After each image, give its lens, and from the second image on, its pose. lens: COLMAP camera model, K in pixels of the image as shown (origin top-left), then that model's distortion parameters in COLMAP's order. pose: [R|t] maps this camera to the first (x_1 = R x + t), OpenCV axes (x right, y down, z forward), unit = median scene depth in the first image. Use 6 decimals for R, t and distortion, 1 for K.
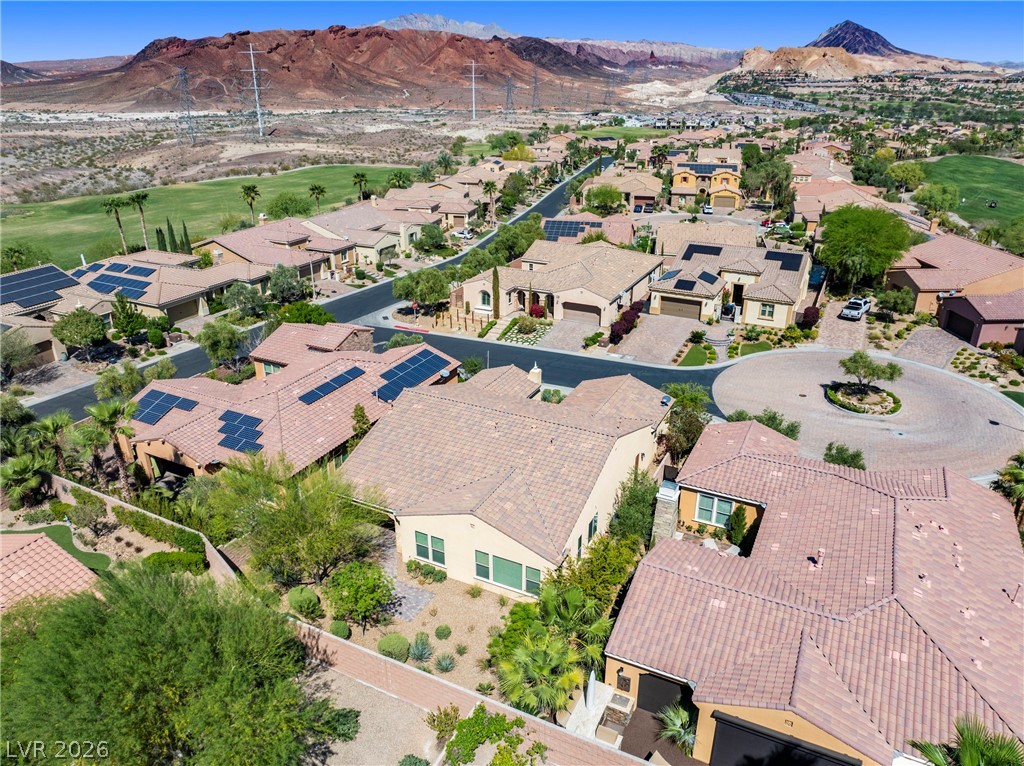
lens RADIAL K [[722.3, 0, 515.1], [0, 722.3, 383.1], [0, 0, 1]] dist [-0.063098, 0.038206]
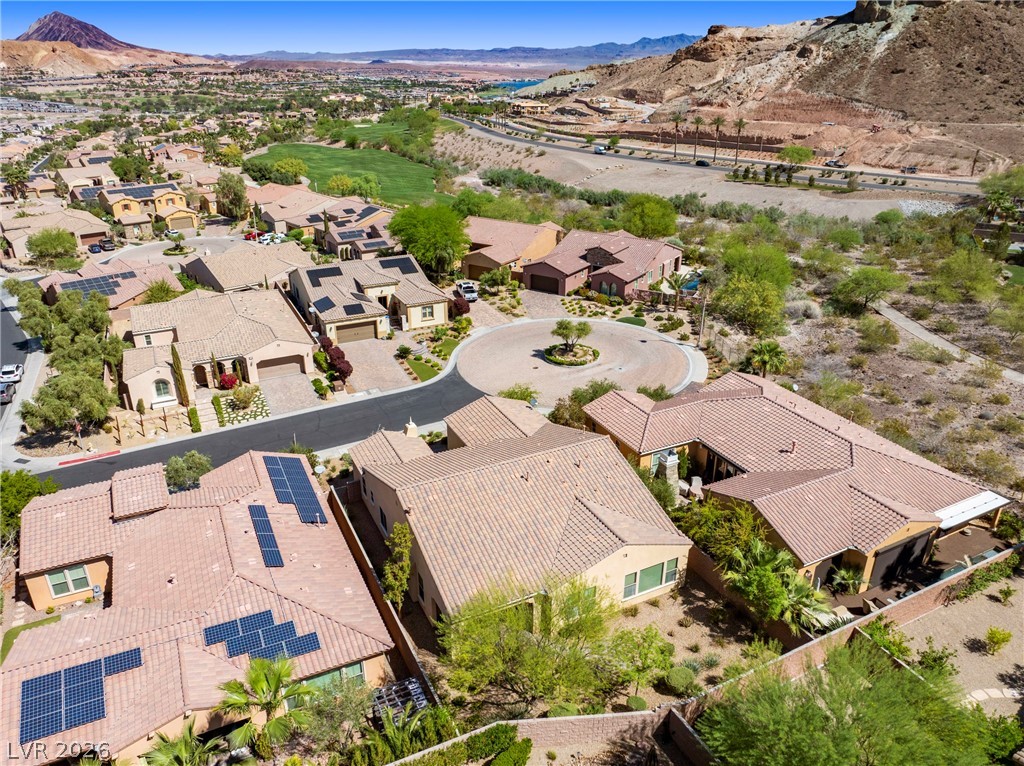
lens RADIAL K [[722.3, 0, 515.1], [0, 722.3, 383.1], [0, 0, 1]] dist [-0.063098, 0.038206]
pose [[0.596962, -0.325748, 0.733161, -0.402797], [0.319725, 0.934749, 0.154985, -0.122650], [-0.735807, 0.141890, 0.662159, 0.171644]]
